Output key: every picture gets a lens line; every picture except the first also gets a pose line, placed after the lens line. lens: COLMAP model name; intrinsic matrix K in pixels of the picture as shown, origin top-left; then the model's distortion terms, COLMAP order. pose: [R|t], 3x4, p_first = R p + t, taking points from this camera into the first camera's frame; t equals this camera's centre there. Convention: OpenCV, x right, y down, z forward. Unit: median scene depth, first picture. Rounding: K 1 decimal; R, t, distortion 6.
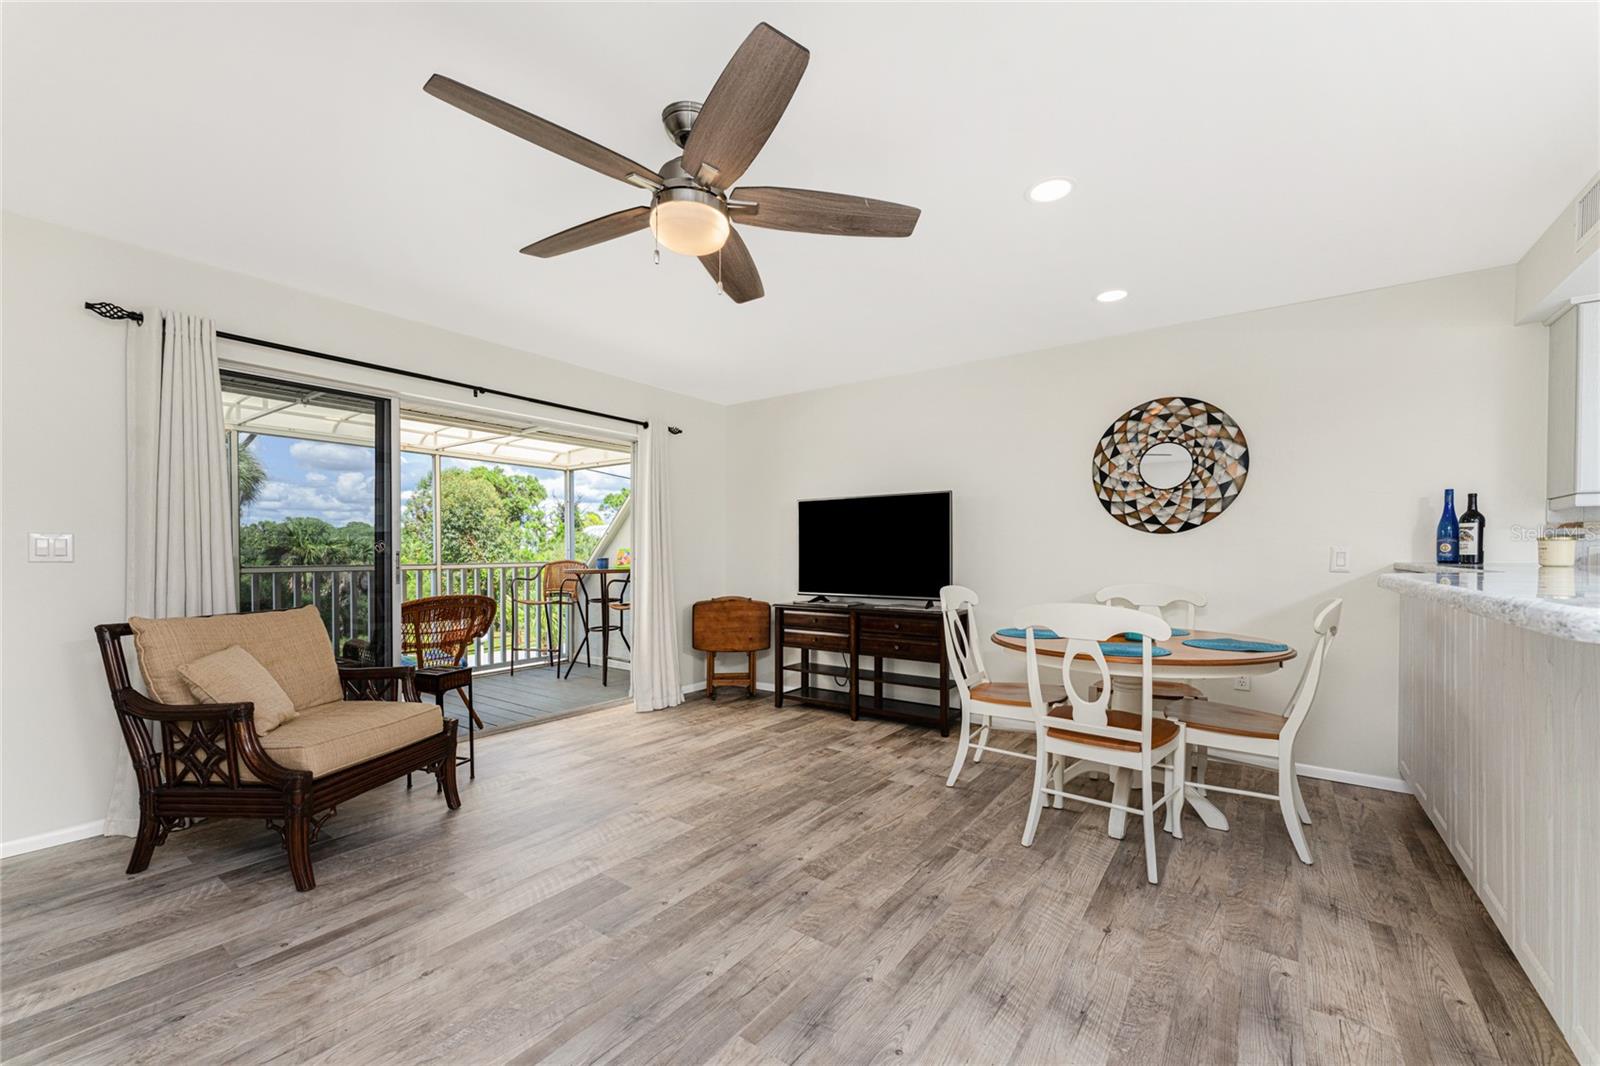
lens RADIAL K [[646.3, 0, 800.9], [0, 646.3, 559.5], [0, 0, 1]] dist [0.000060, 0.000021]
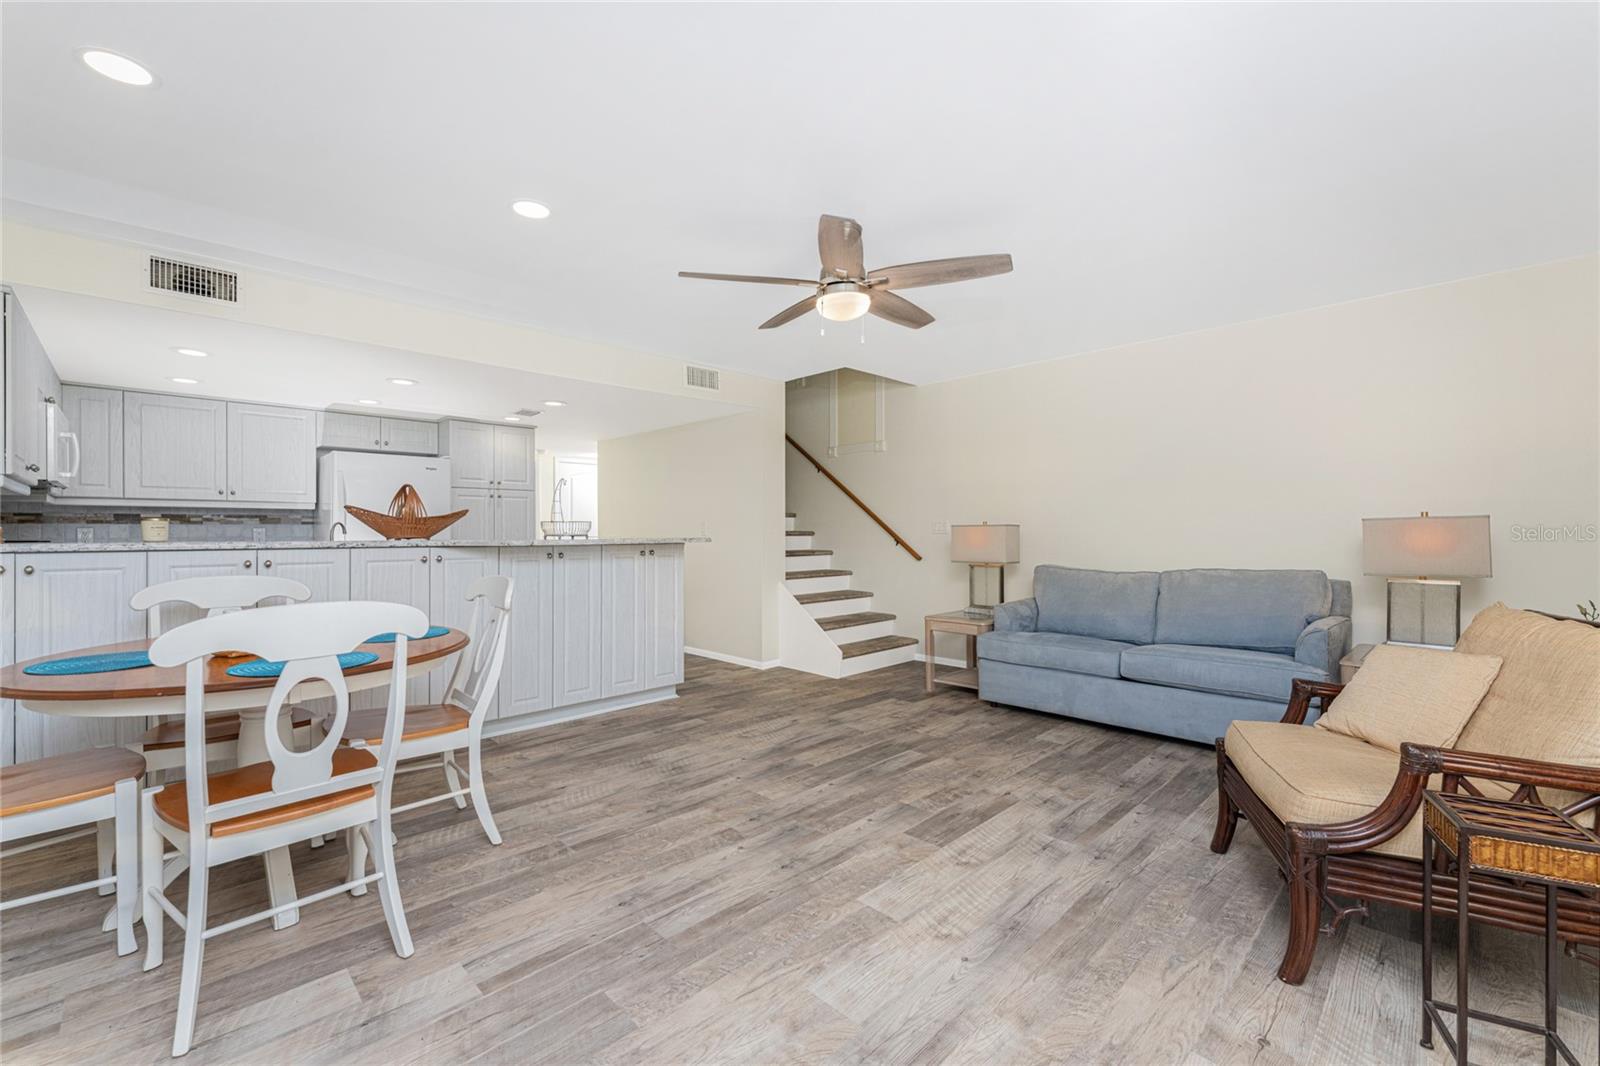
lens RADIAL K [[660.9, 0, 796.9], [0, 660.9, 513.6], [0, 0, 1]] dist [-0.002087, 0.000045]
pose [[-0.985454, 0.007124, 0.169793, -0.175968], [0.004939, 0.999900, -0.013283, -0.014188], [-0.169871, -0.012252, -0.985390, 1.360026]]
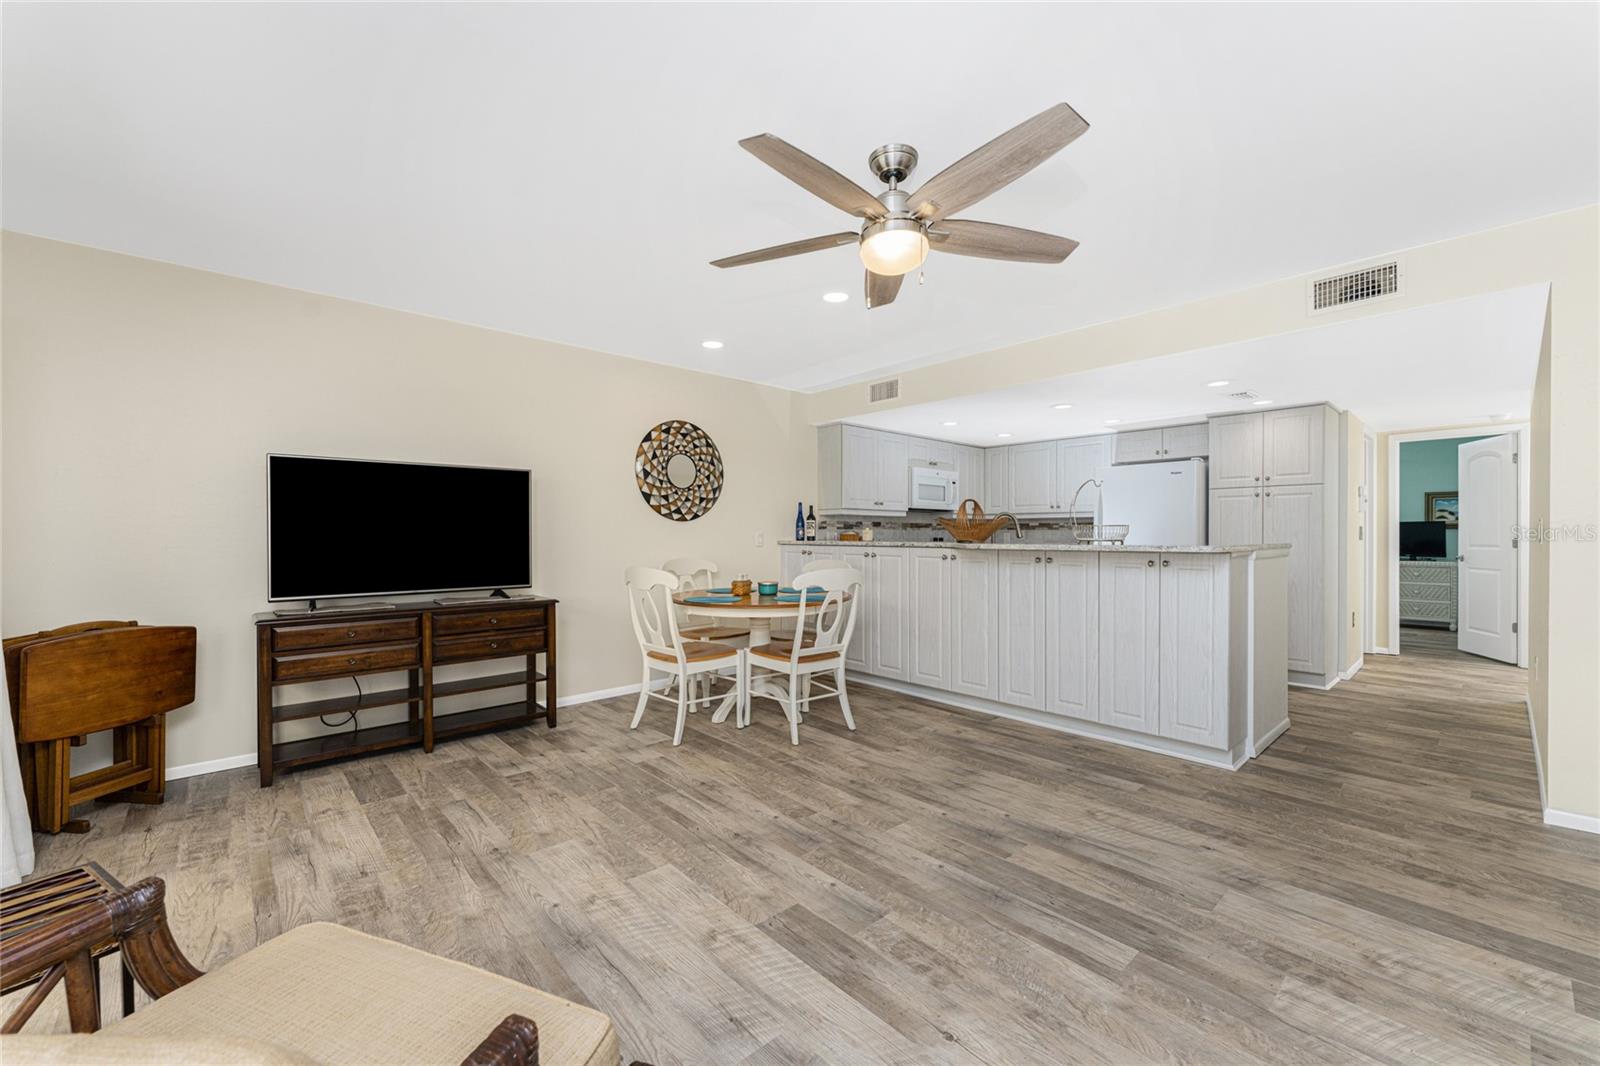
lens RADIAL K [[633.4, 0, 801.2], [0, 633.4, 539.0], [0, 0, 1]] dist [0.000429, -0.000105]
pose [[0.204589, -0.006763, 0.978825, -0.715860], [0.012214, 0.999916, 0.004356, -0.005920], [-0.978772, 0.011064, 0.204654, 0.510295]]
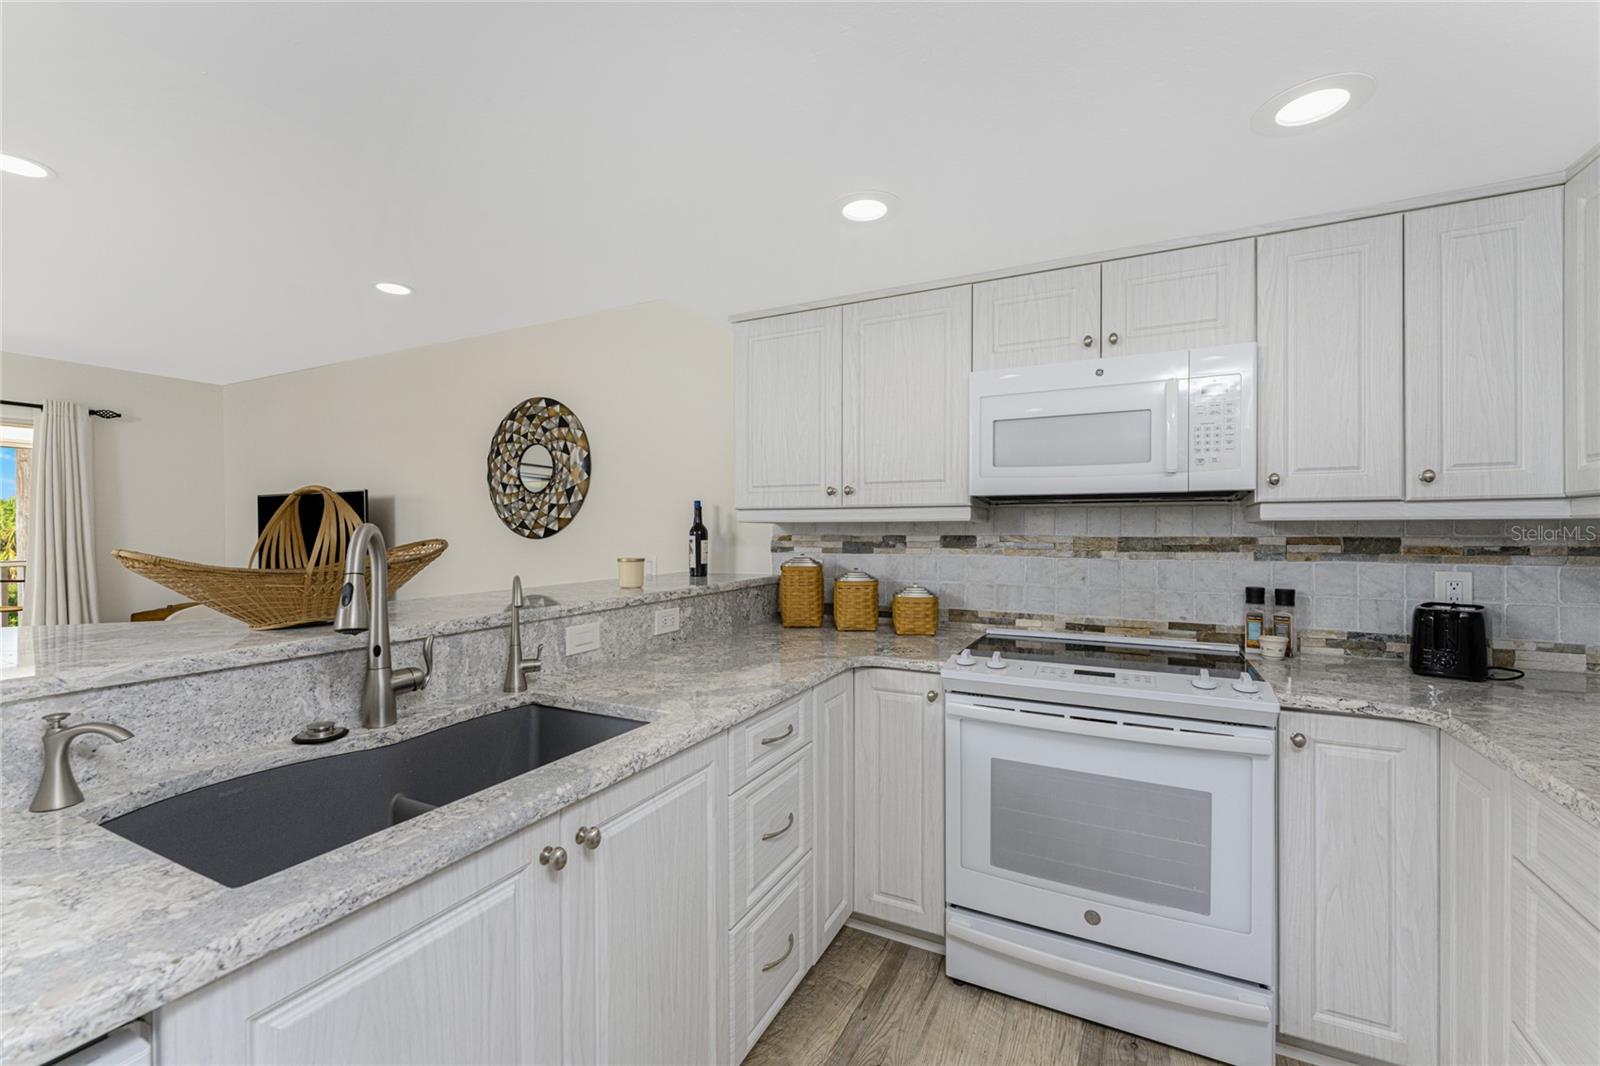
lens RADIAL K [[654.1, 0, 802.1], [0, 654.1, 528.8], [0, 0, 1]] dist [0.001273, 0.000091]
pose [[0.987323, -0.002091, 0.158708, 0.837785], [0.004226, 0.999905, -0.013116, -0.043277], [-0.158666, 0.013620, 0.987238, -0.013883]]
